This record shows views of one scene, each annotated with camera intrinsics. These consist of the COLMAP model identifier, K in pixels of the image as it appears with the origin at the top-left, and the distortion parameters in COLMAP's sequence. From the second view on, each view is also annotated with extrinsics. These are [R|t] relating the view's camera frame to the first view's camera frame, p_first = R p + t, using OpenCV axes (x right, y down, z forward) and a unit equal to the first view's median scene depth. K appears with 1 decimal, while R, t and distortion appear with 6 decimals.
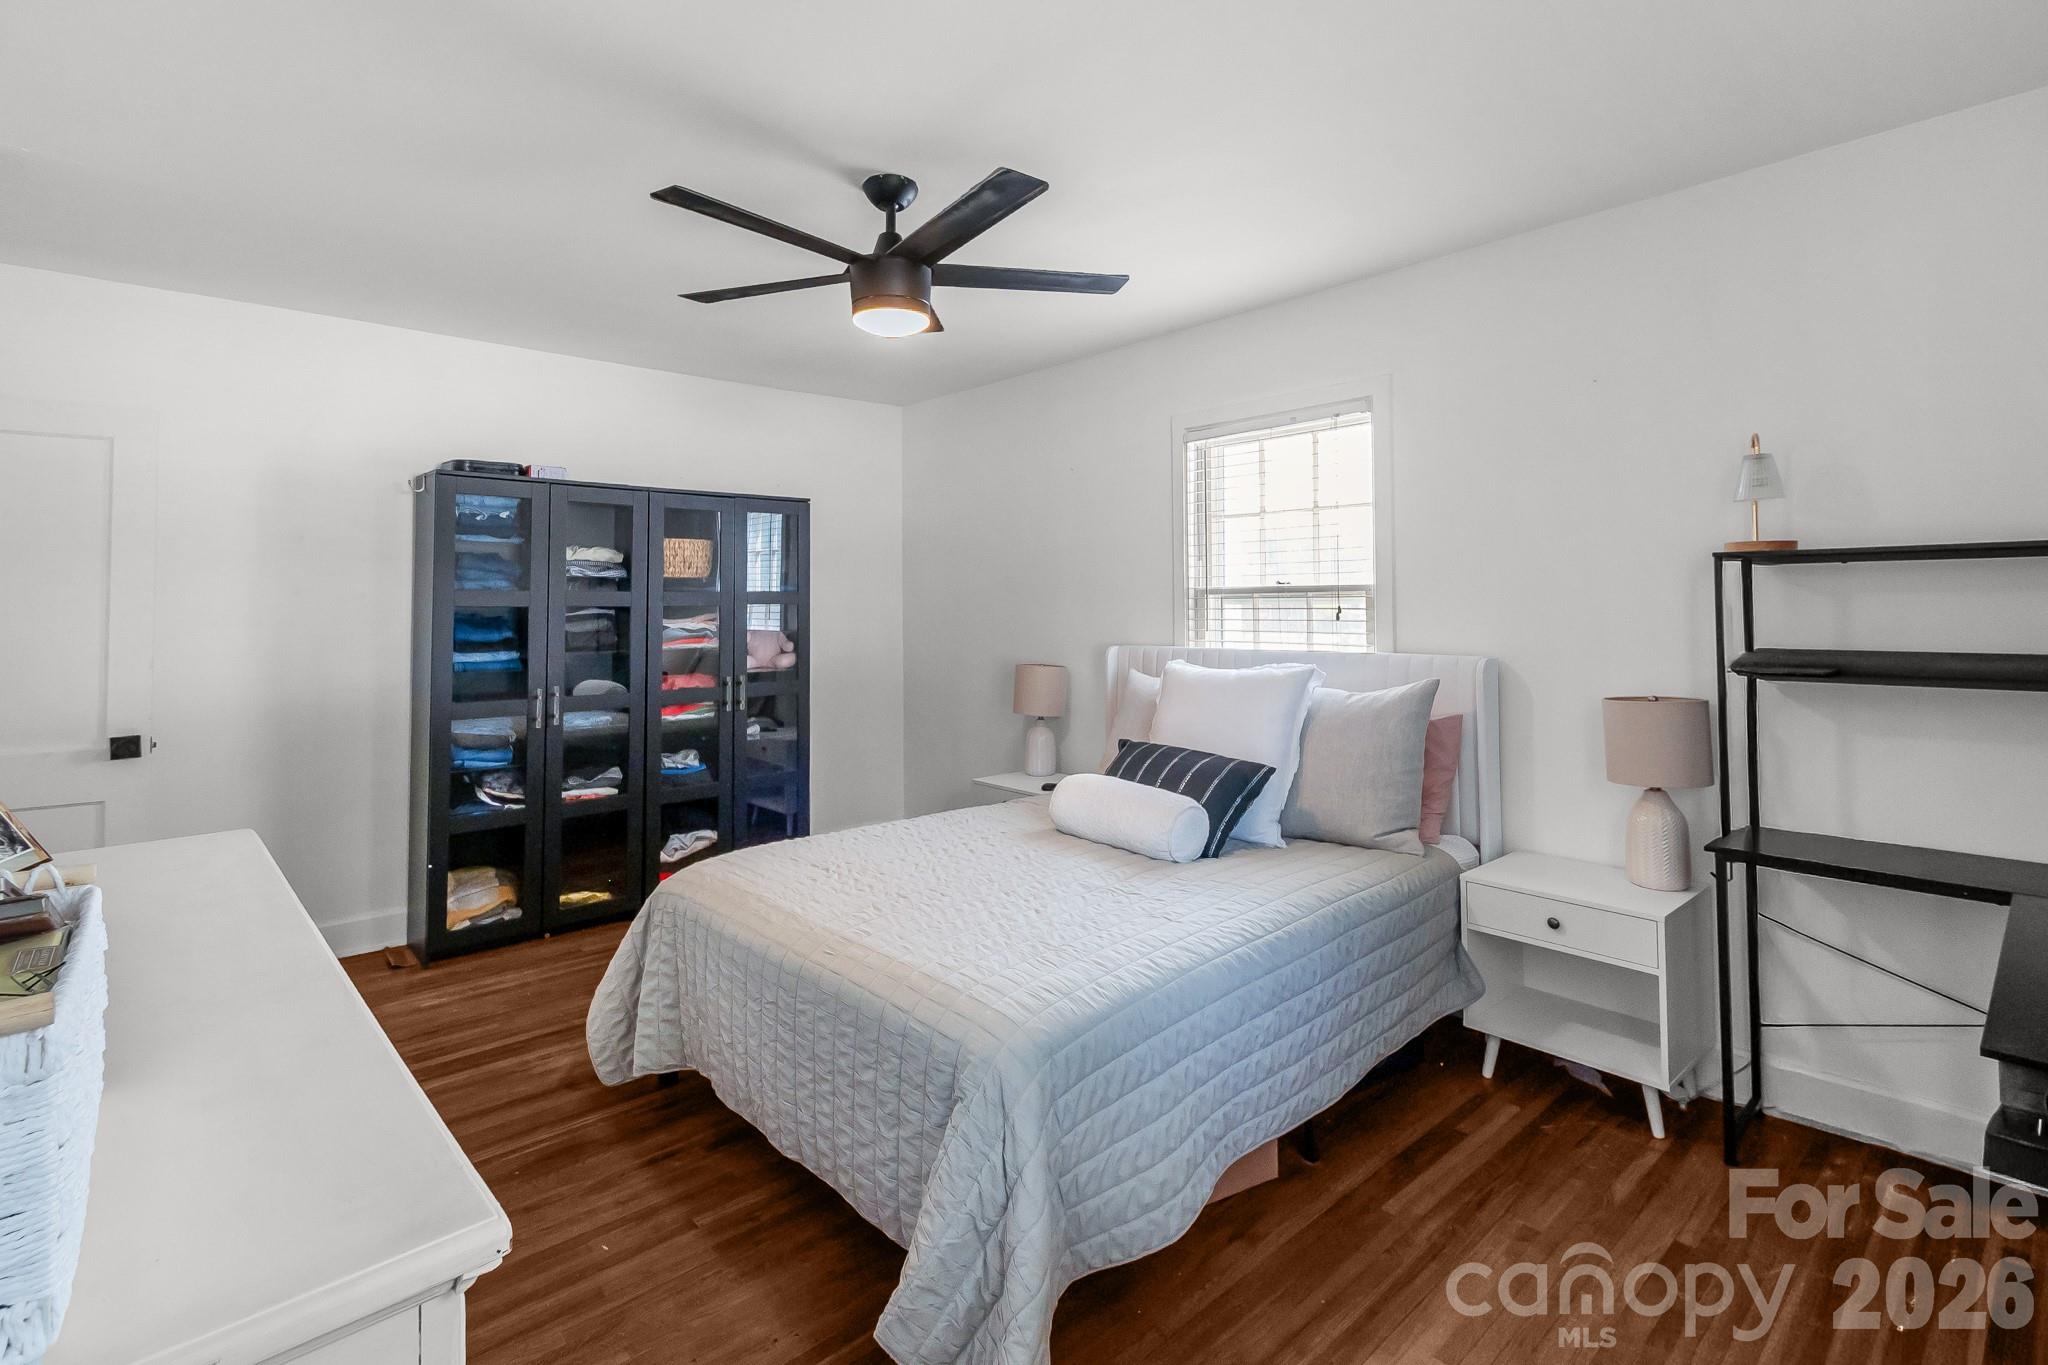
lens RADIAL K [[936.2, 0, 1031.5], [0, 936.2, 608.7], [0, 0, 1]] dist [-0.000366, -0.000625]
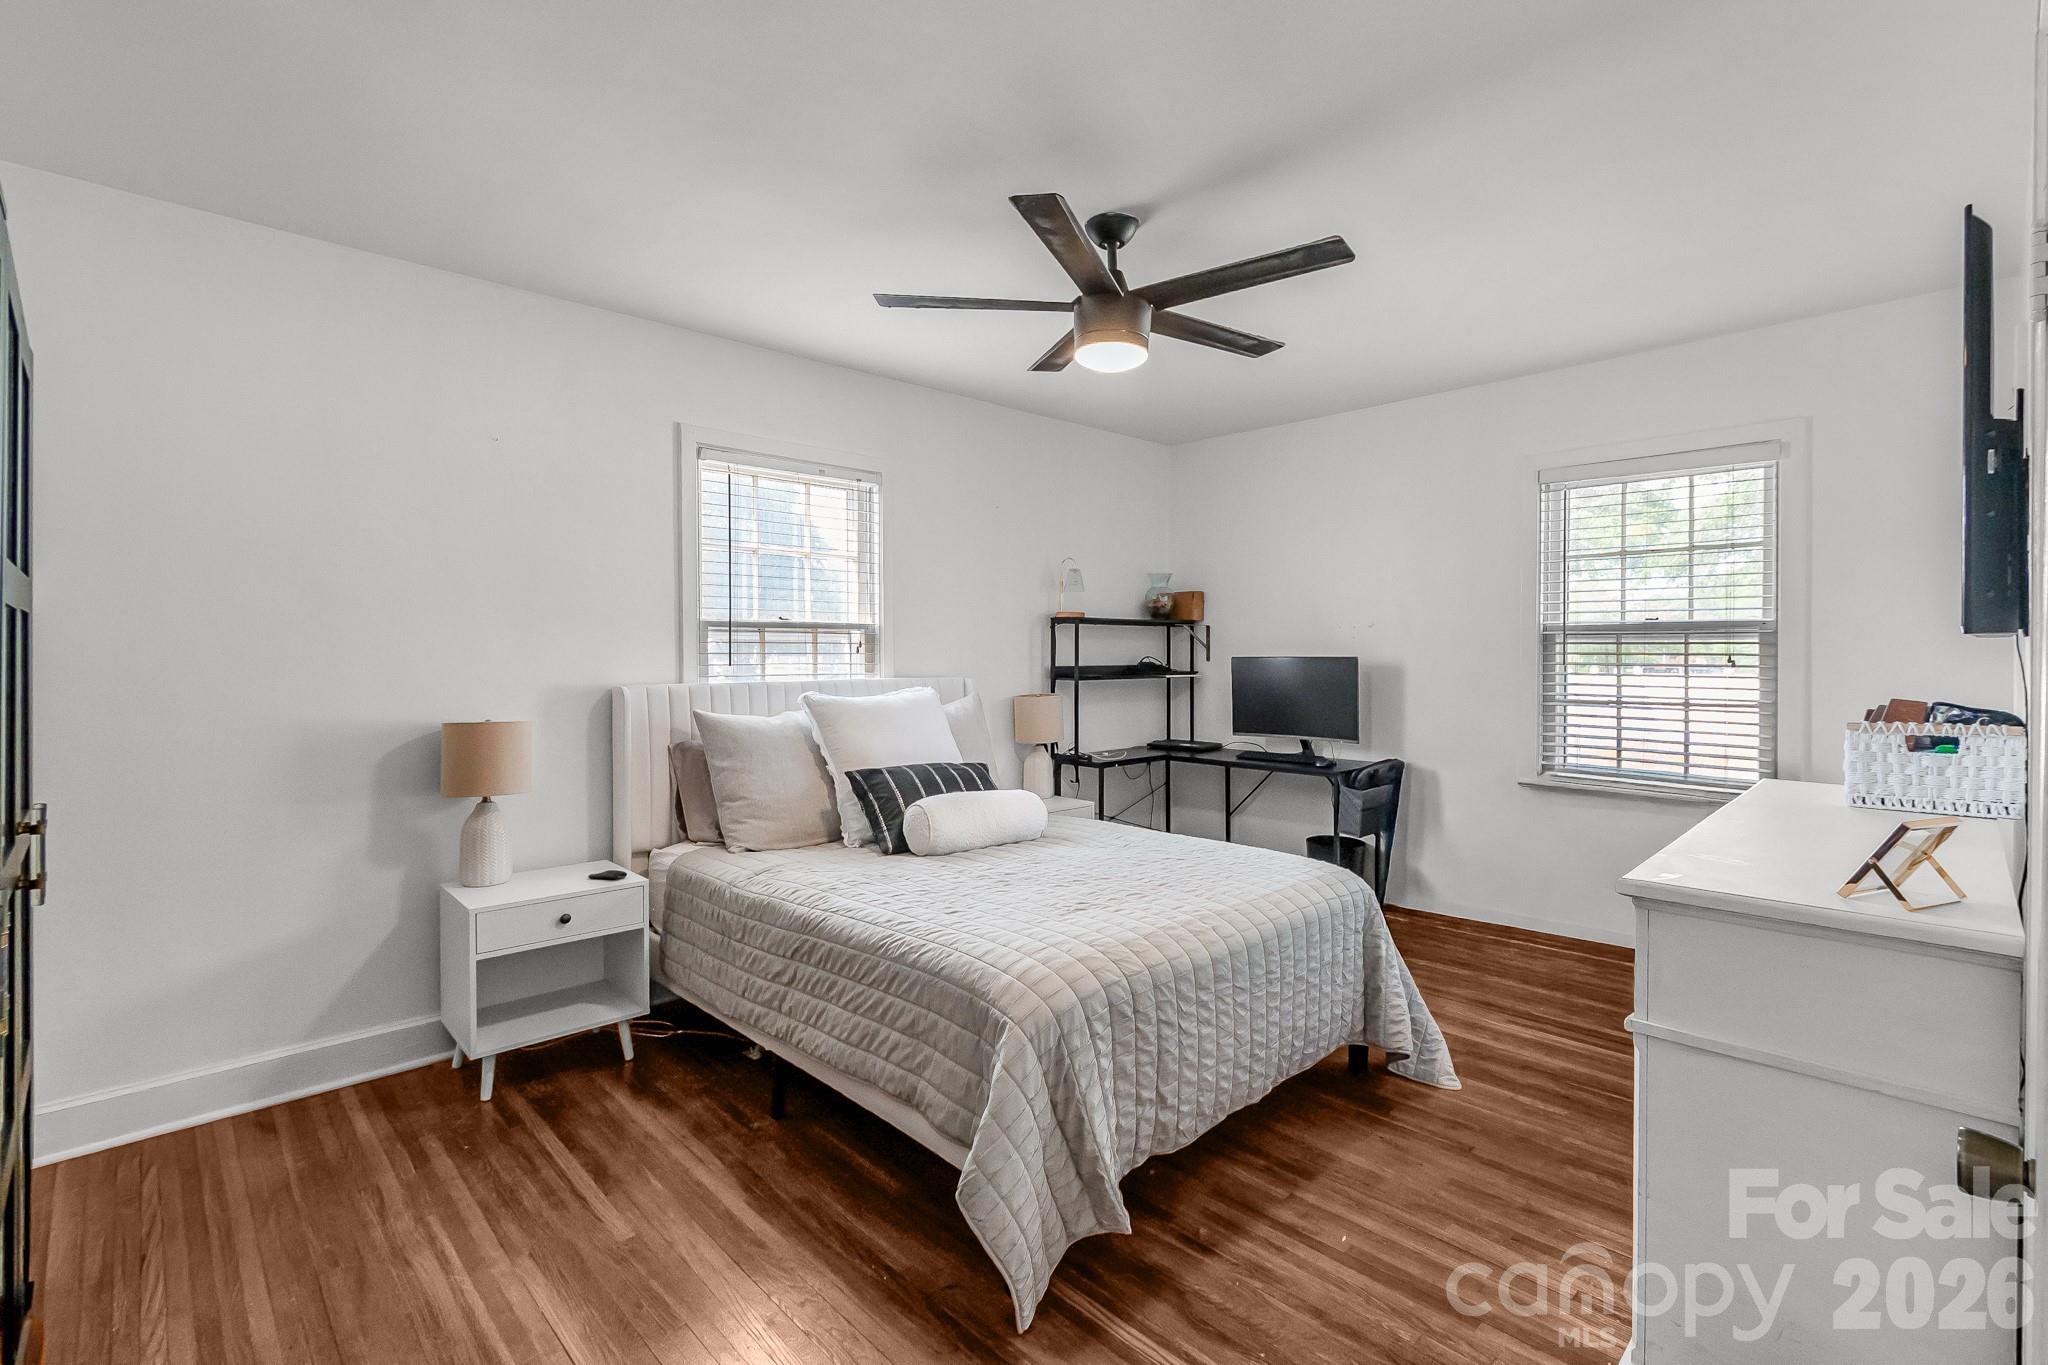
lens RADIAL K [[911.2, 0, 1016.7], [0, 911.2, 673.8], [0, 0, 1]] dist [0.008684, -0.005009]
pose [[0.010896, -0.038420, 0.999202, -1.135666], [-0.021320, 0.999025, 0.038646, -0.014847], [-0.999713, -0.021724, 0.010067, 1.041091]]
